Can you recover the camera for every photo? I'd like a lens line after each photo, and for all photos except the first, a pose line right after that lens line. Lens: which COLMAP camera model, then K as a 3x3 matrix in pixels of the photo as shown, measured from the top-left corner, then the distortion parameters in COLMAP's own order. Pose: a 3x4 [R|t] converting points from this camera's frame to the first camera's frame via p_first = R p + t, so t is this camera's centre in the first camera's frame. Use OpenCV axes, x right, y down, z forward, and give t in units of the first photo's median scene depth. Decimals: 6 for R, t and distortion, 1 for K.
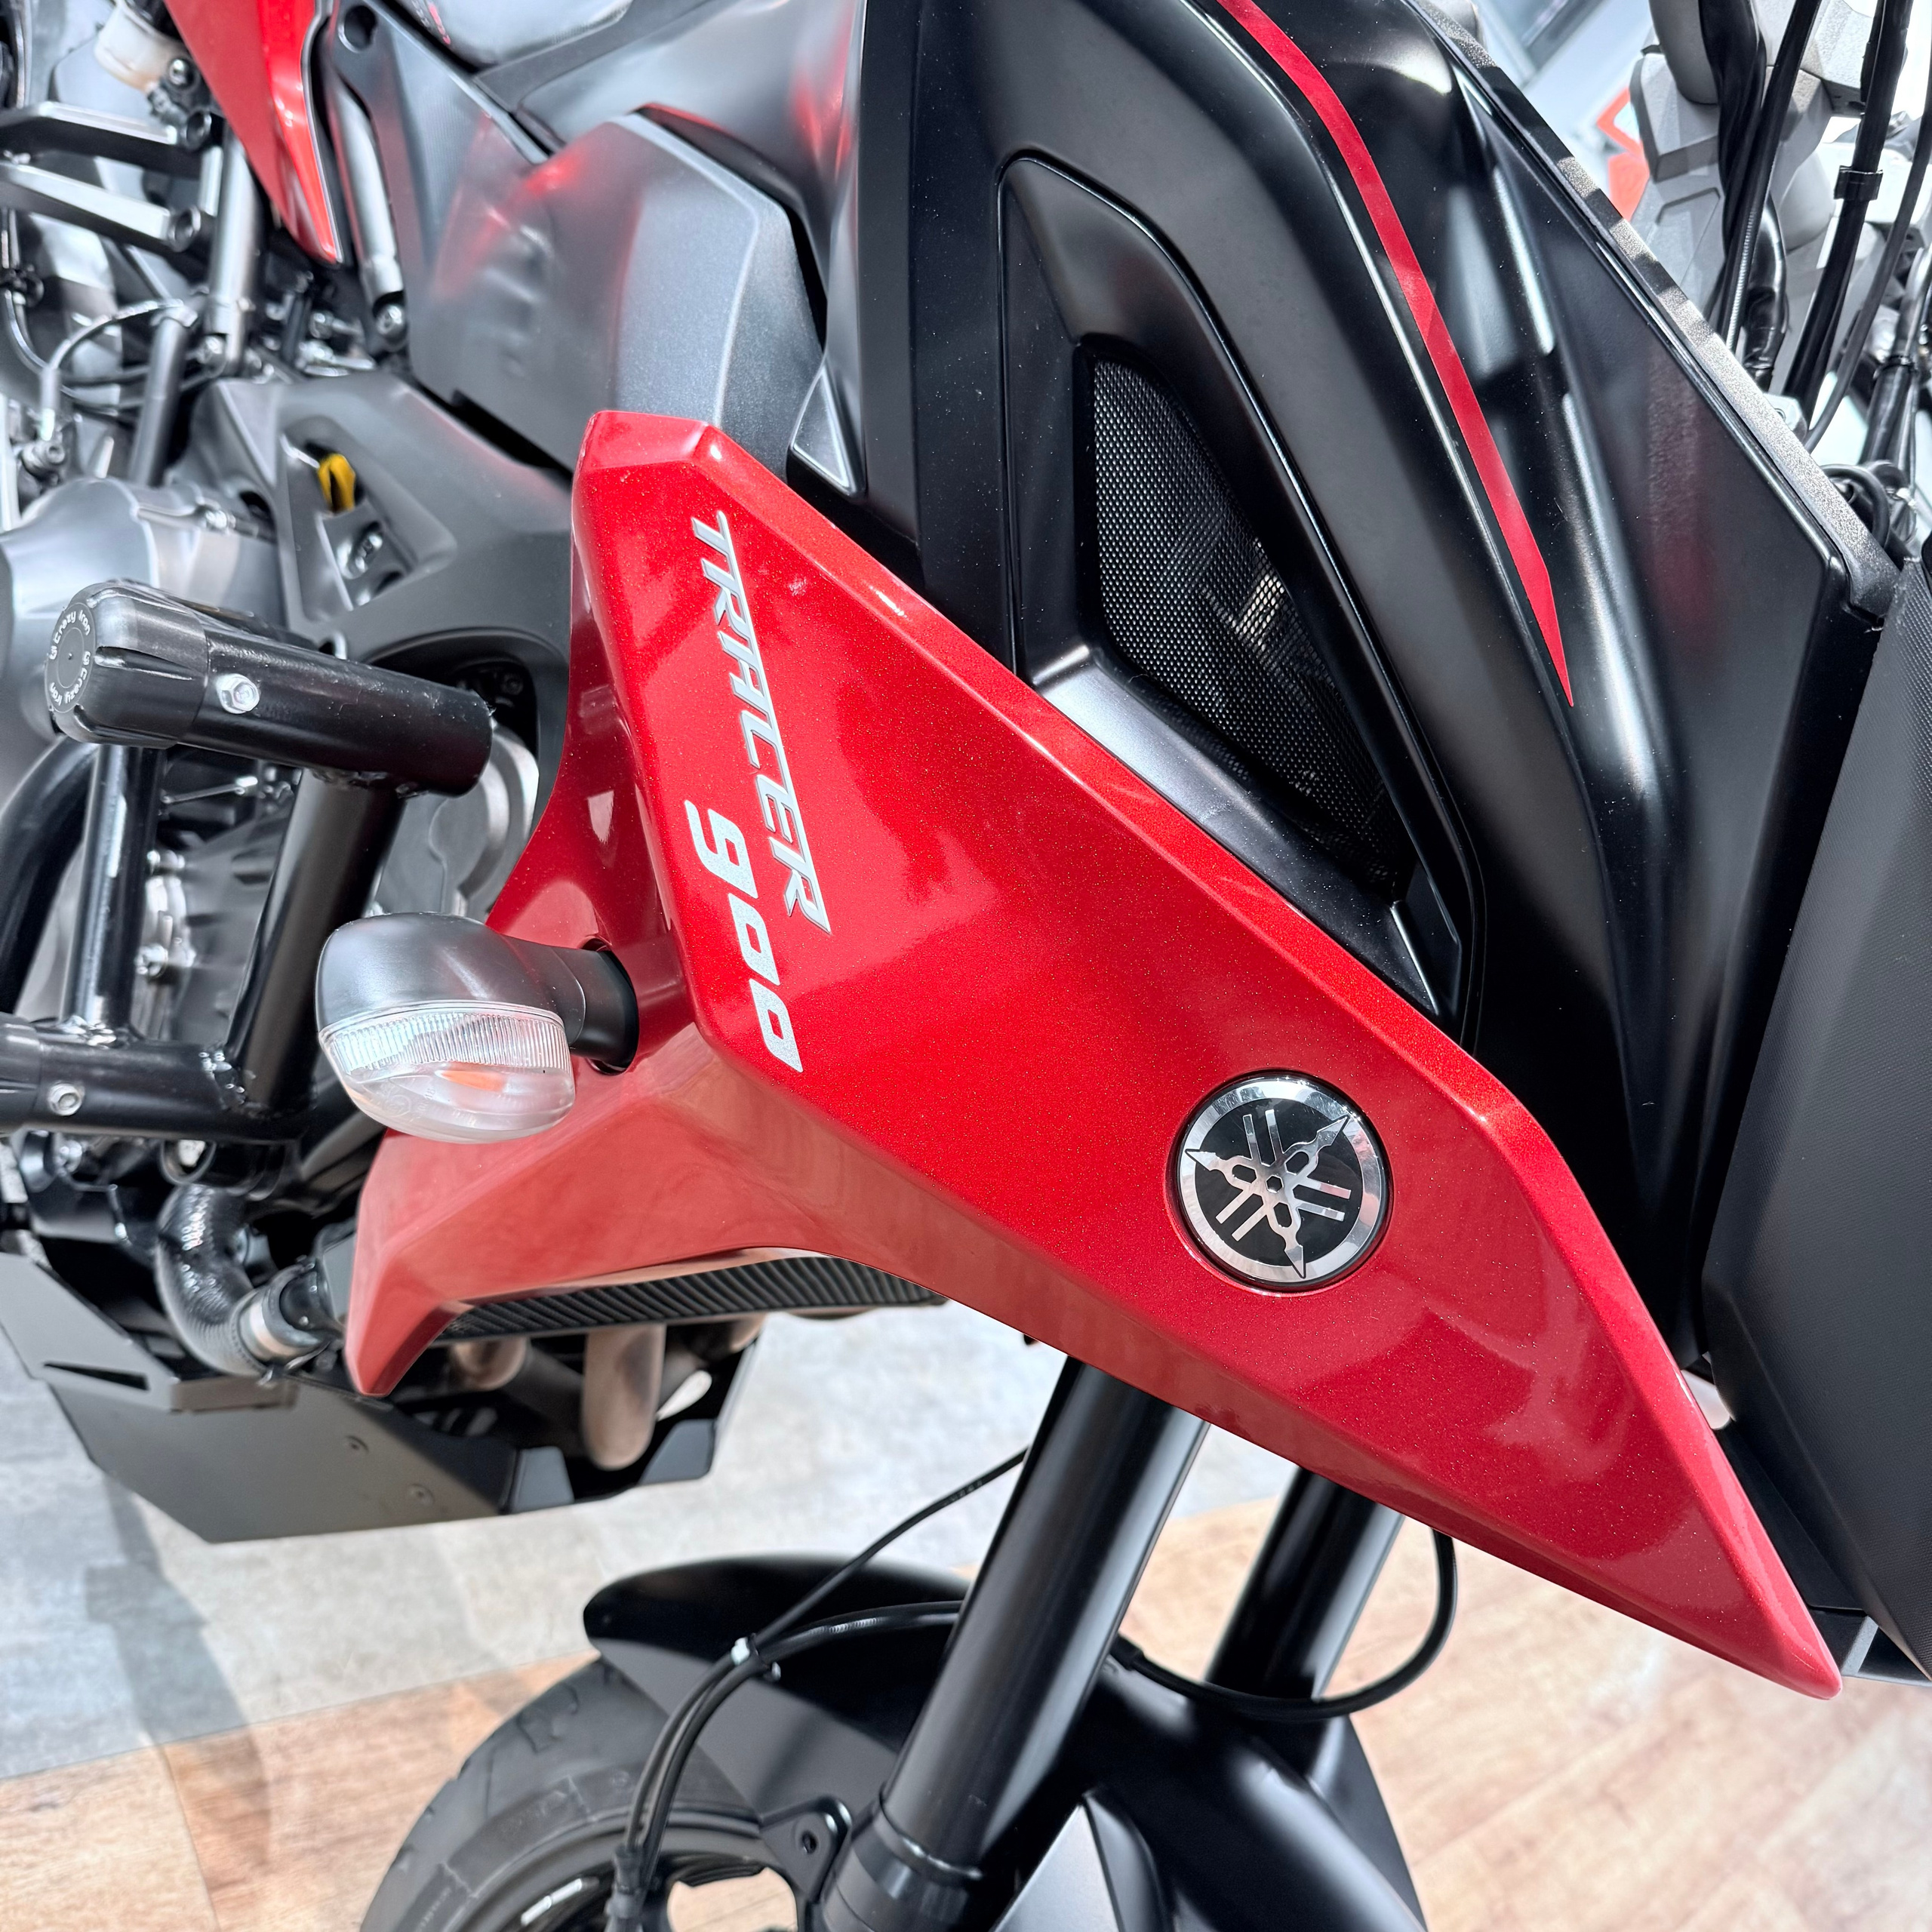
lens RADIAL K [[1819.6, 0, 977.5], [0, 1819.6, 960.8], [0, 0, 1]] dist [0.002796, 0.000000]
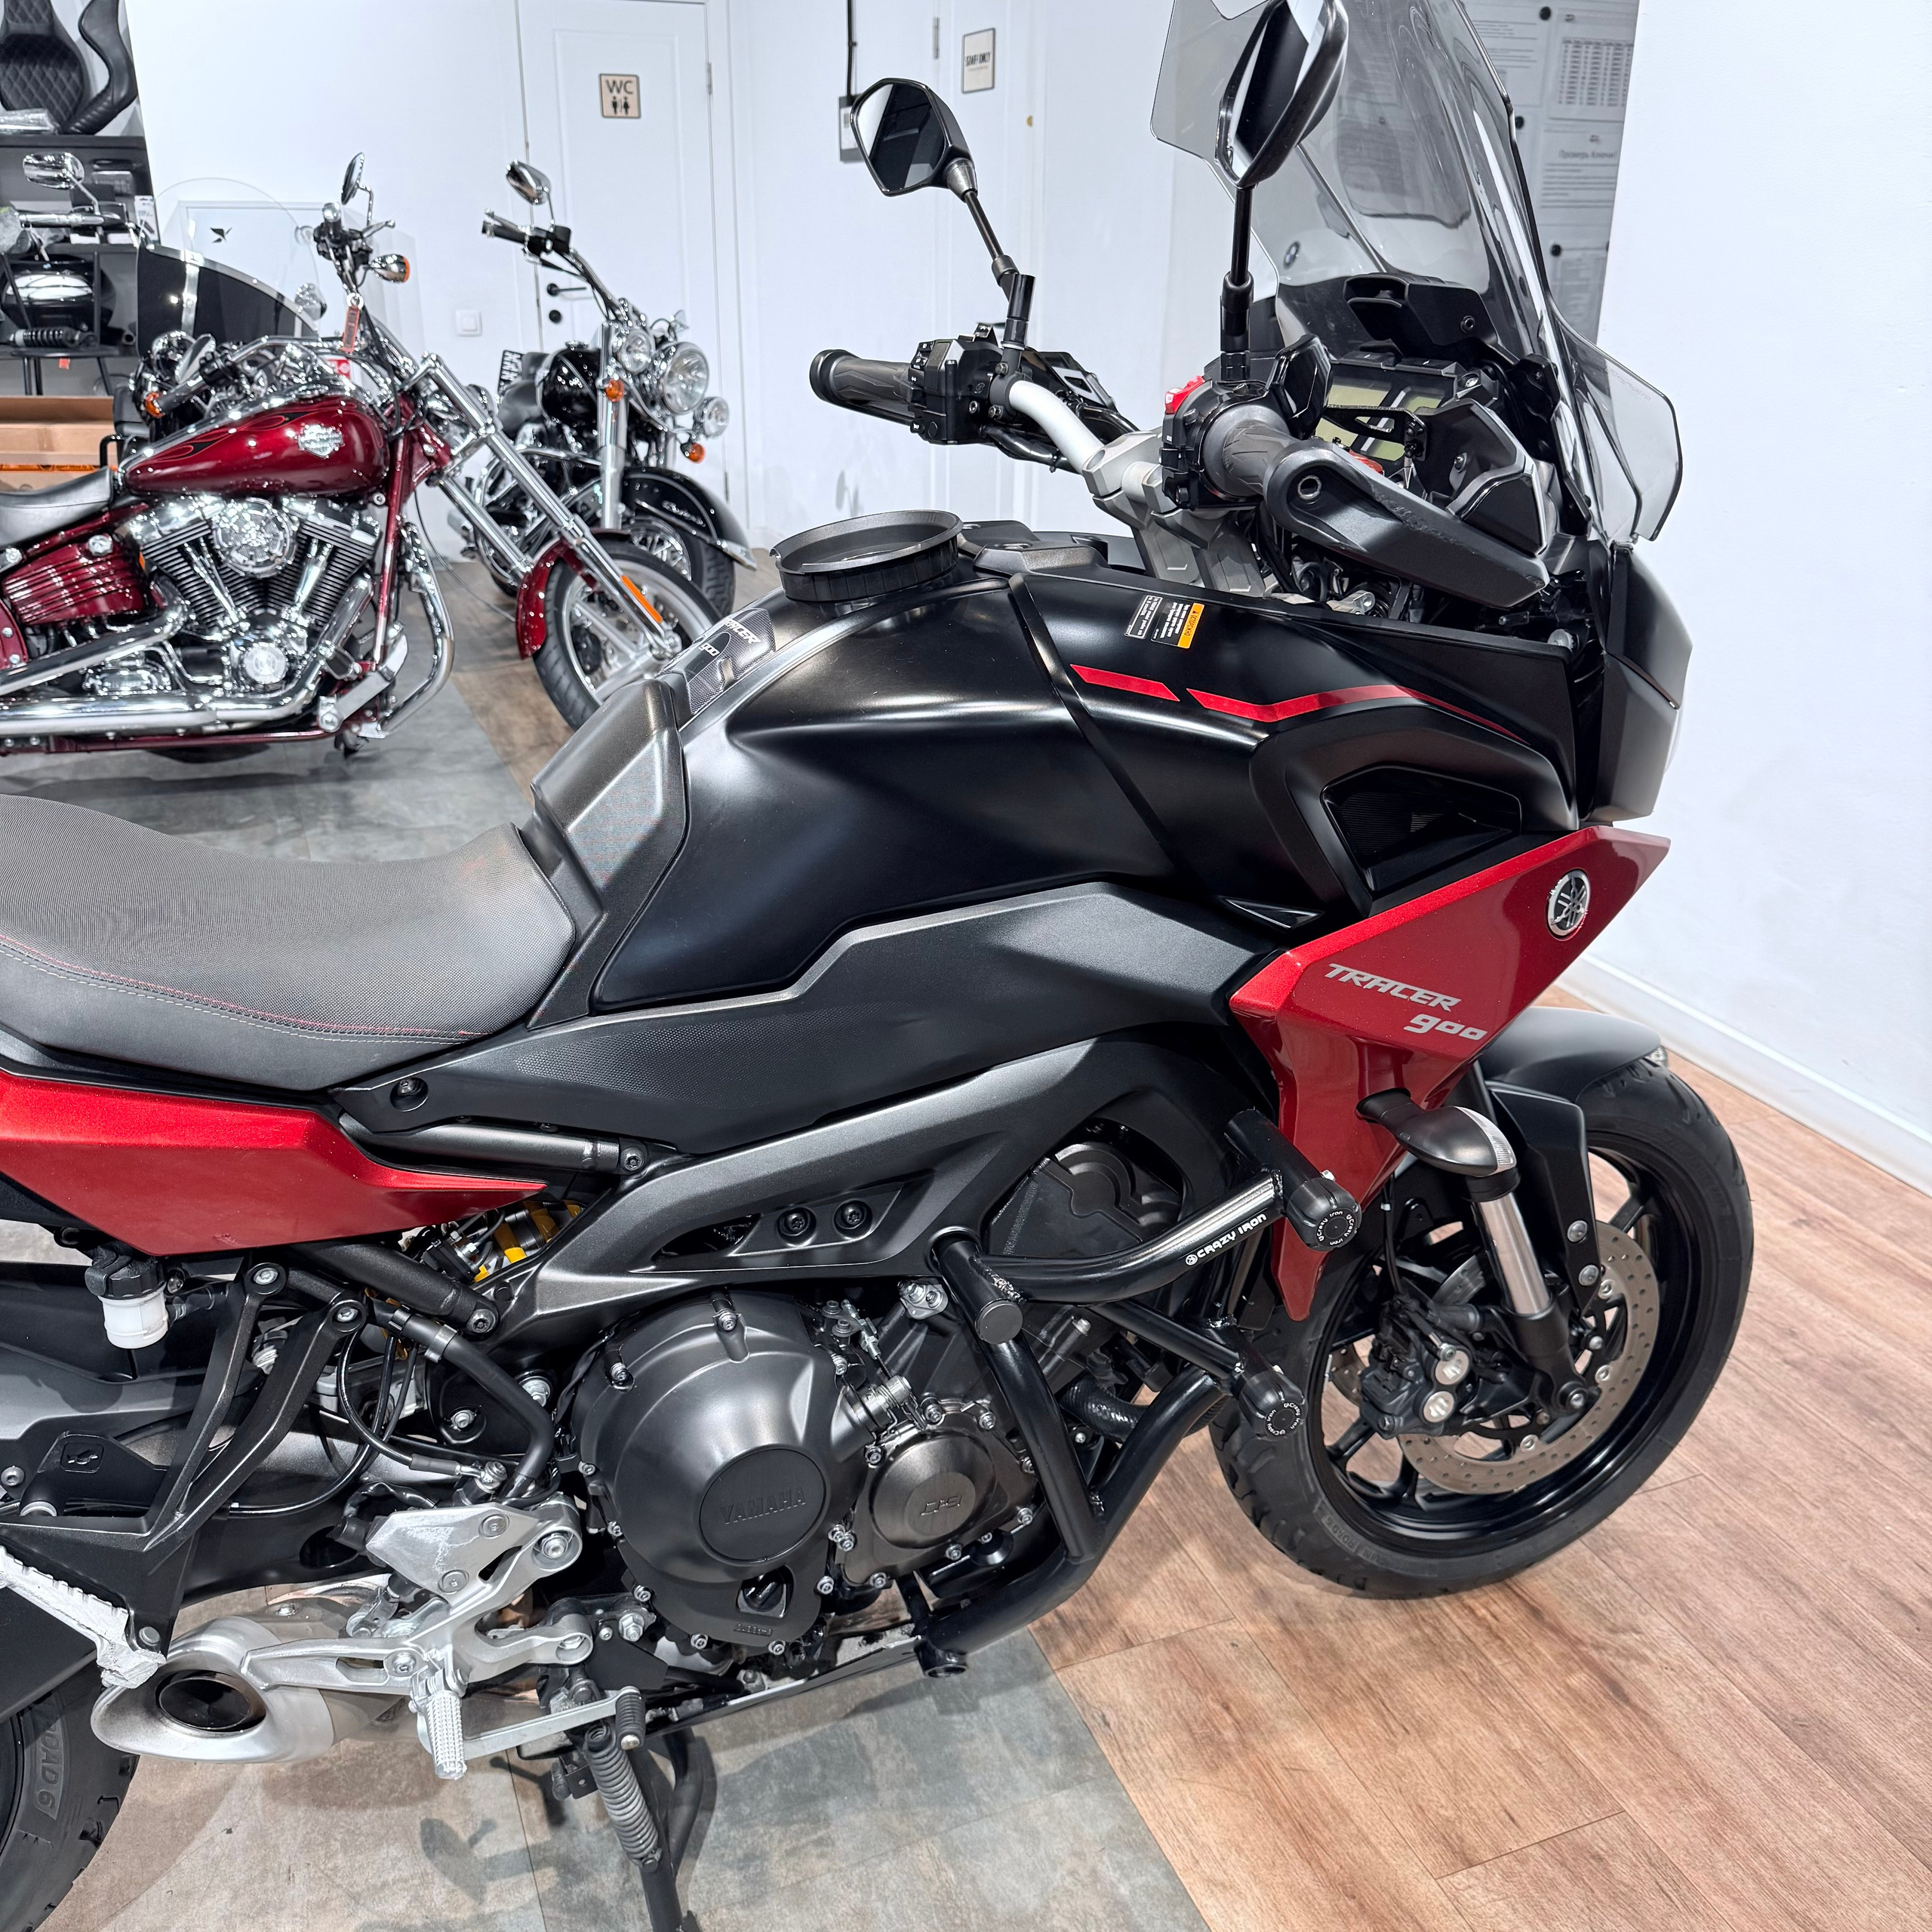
lens RADIAL K [[1819.6, 0, 973.4], [0, 1819.6, 962.4], [0, 0, 1]] dist [0.002796, 0.000000]
pose [[0.256654, -0.866136, 0.428878, -0.653720], [0.610187, 0.489335, 0.623075, -1.030086], [-0.749533, 0.101781, 0.654095, -0.117559]]
